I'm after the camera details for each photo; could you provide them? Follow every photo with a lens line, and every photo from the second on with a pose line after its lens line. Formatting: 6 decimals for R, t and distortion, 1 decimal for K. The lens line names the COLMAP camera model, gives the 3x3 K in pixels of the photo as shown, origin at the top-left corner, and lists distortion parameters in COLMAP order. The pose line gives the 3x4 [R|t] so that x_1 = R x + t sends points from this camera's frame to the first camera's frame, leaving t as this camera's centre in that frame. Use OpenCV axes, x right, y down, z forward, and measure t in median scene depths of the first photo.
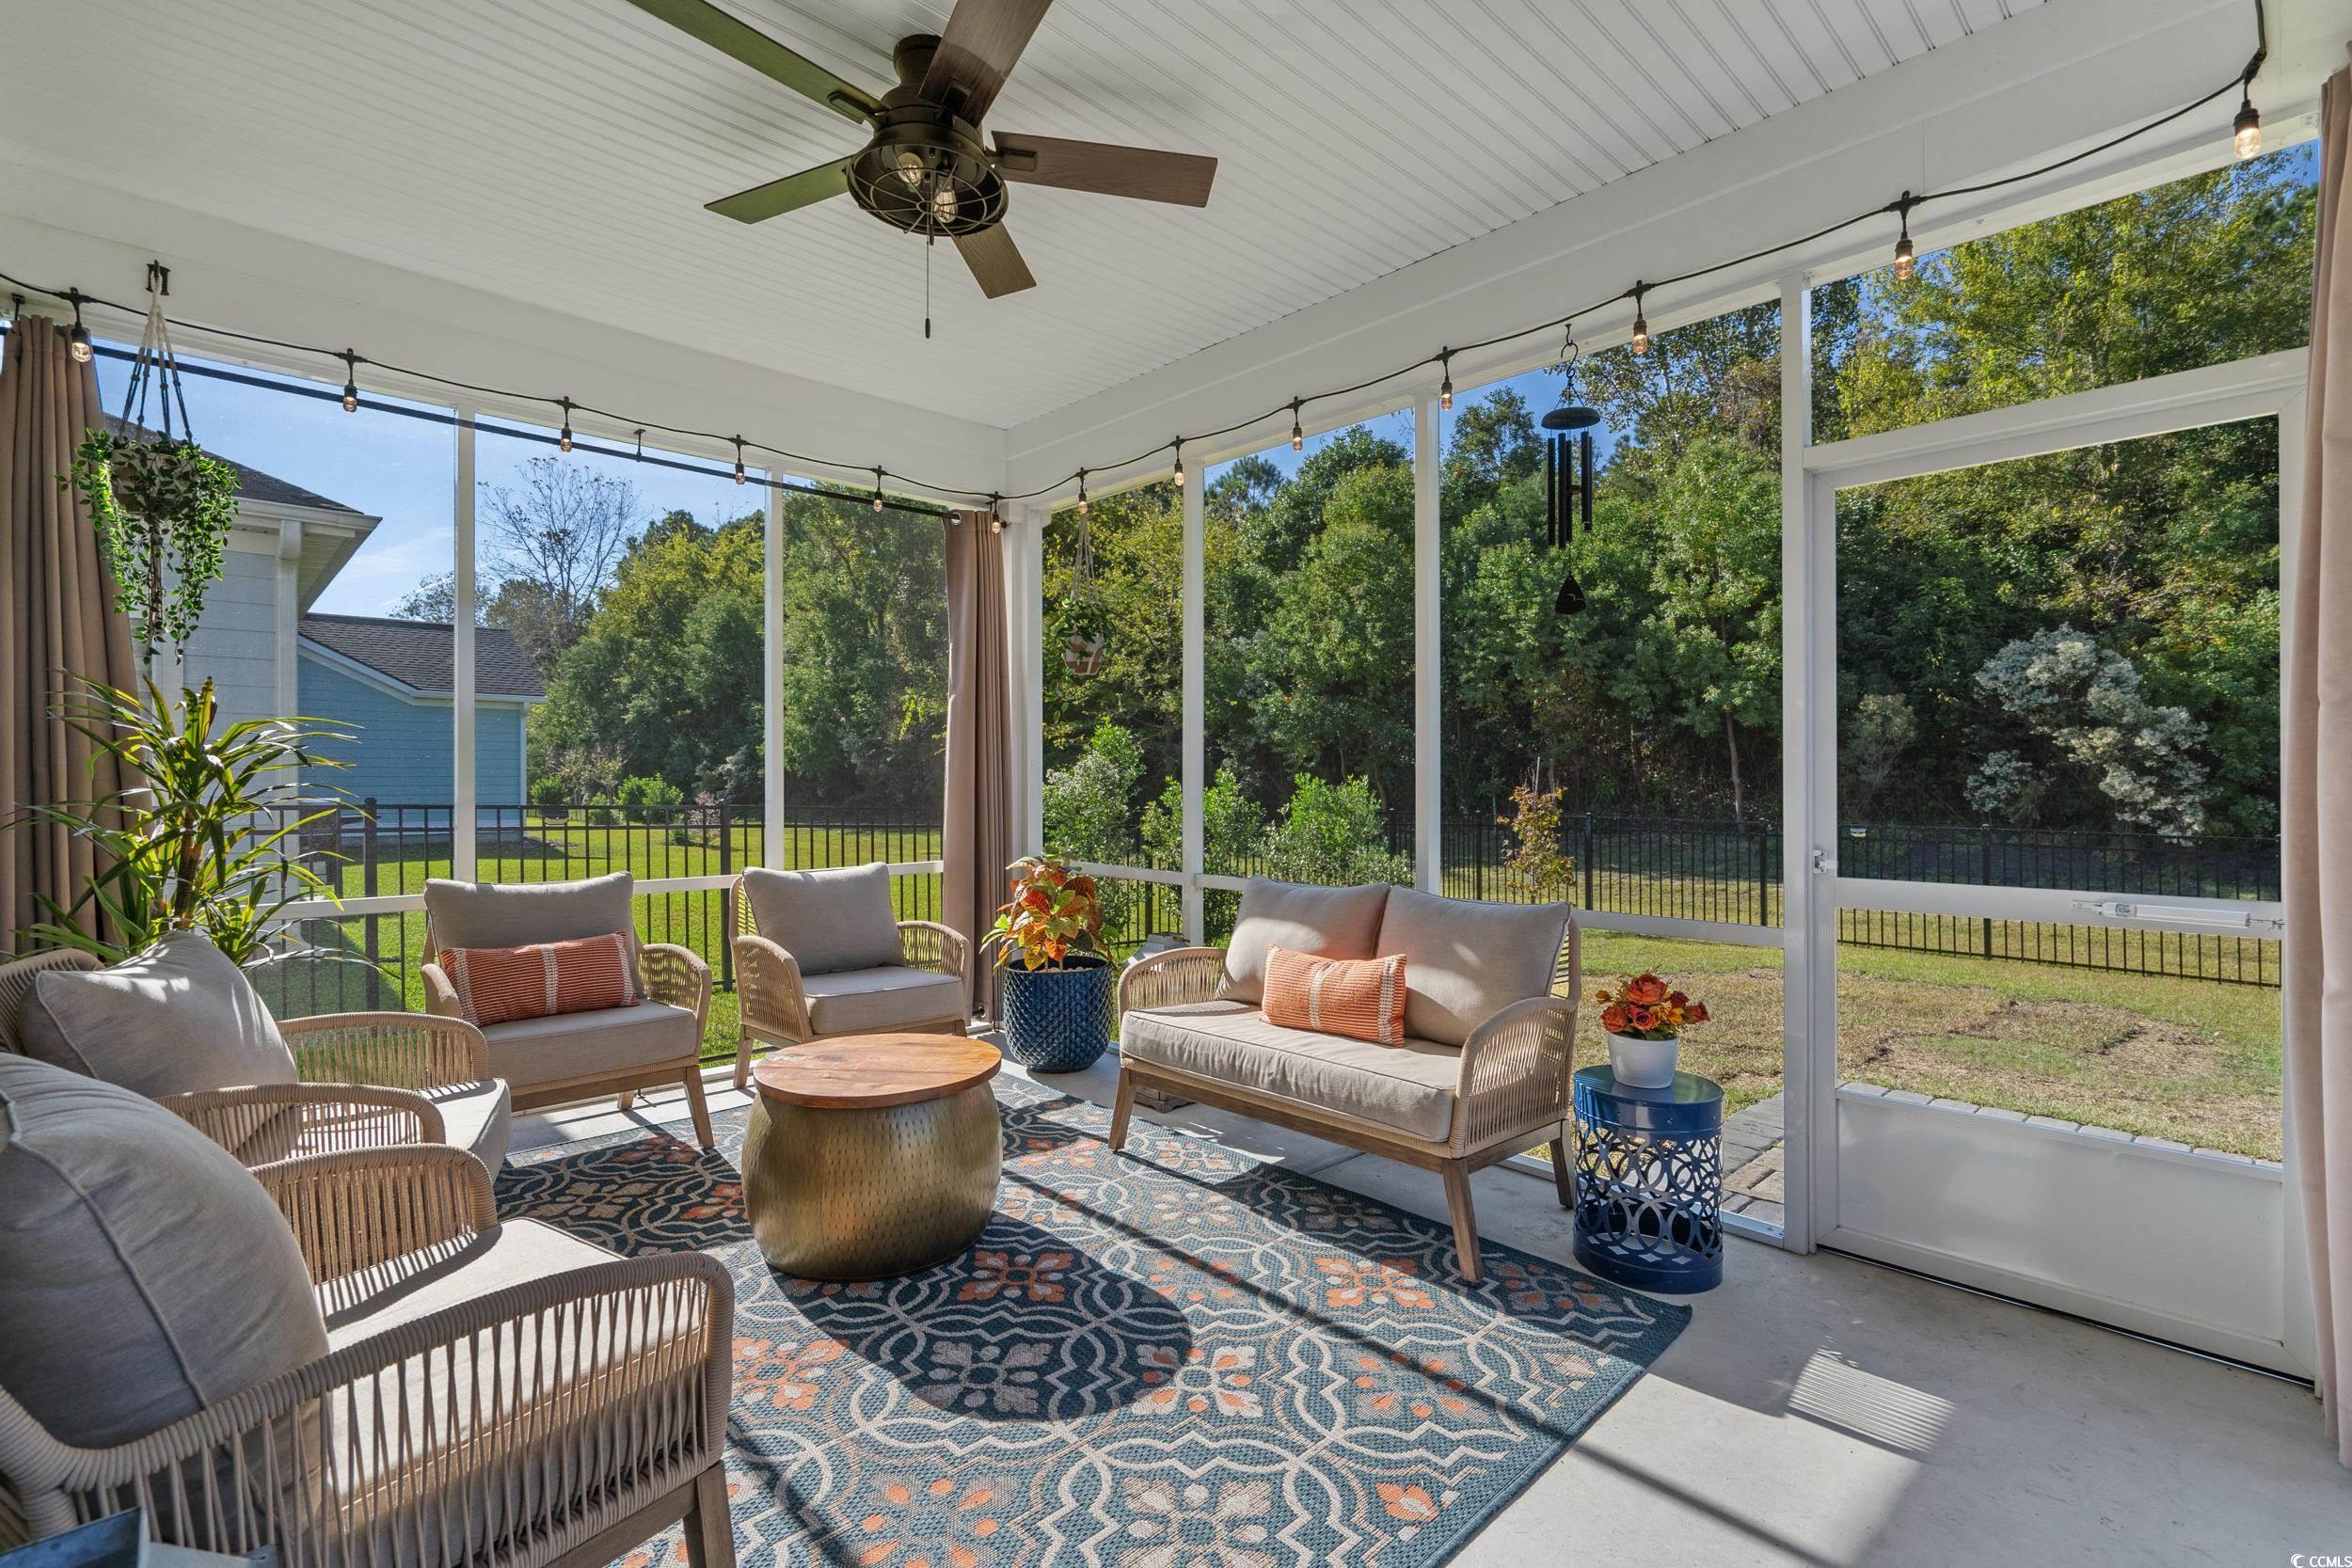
lens RADIAL K [[1075.5, 0, 1175.3], [0, 1075.5, 778.2], [0, 0, 1]] dist [0.003180, 0.000518]
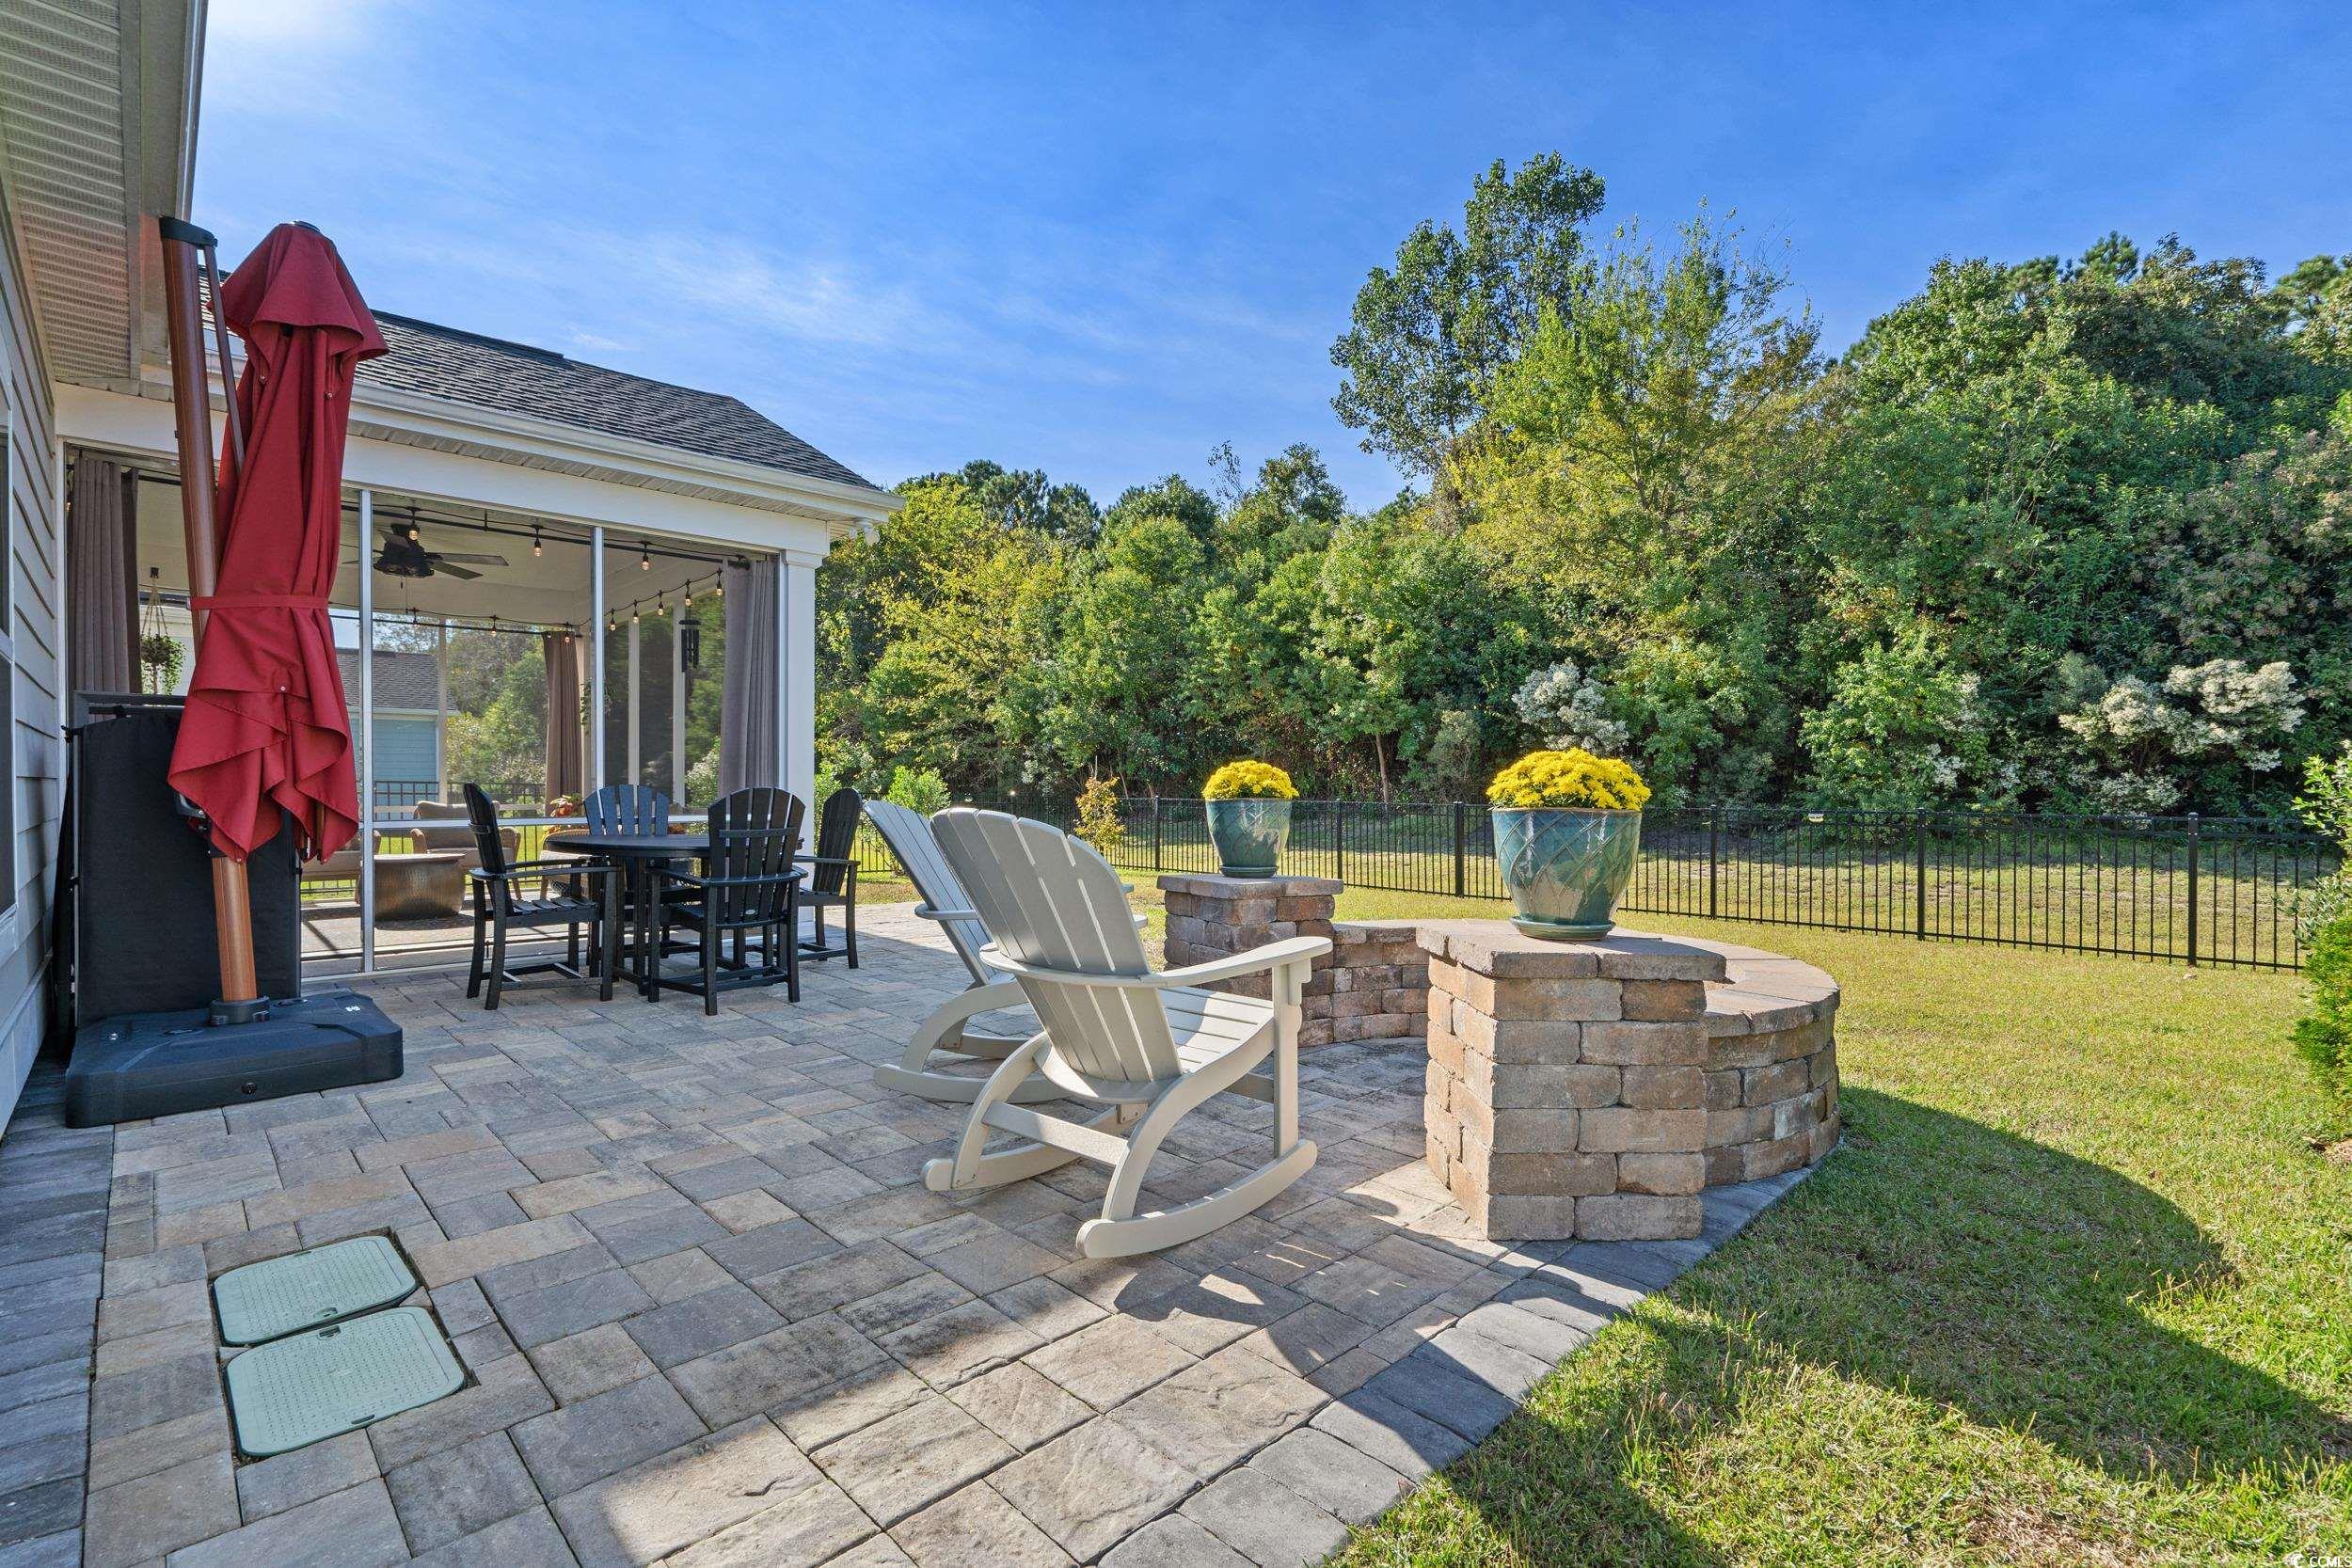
lens RADIAL K [[1075.5, 0, 1176.0], [0, 1075.5, 798.7], [0, 0, 1]] dist [0.003180, 0.000518]
pose [[0.999974, 0.002388, 0.006752, 0.235116], [-0.002453, 0.999950, 0.009681, 0.012171], [-0.006729, -0.009697, 0.999930, -0.228050]]
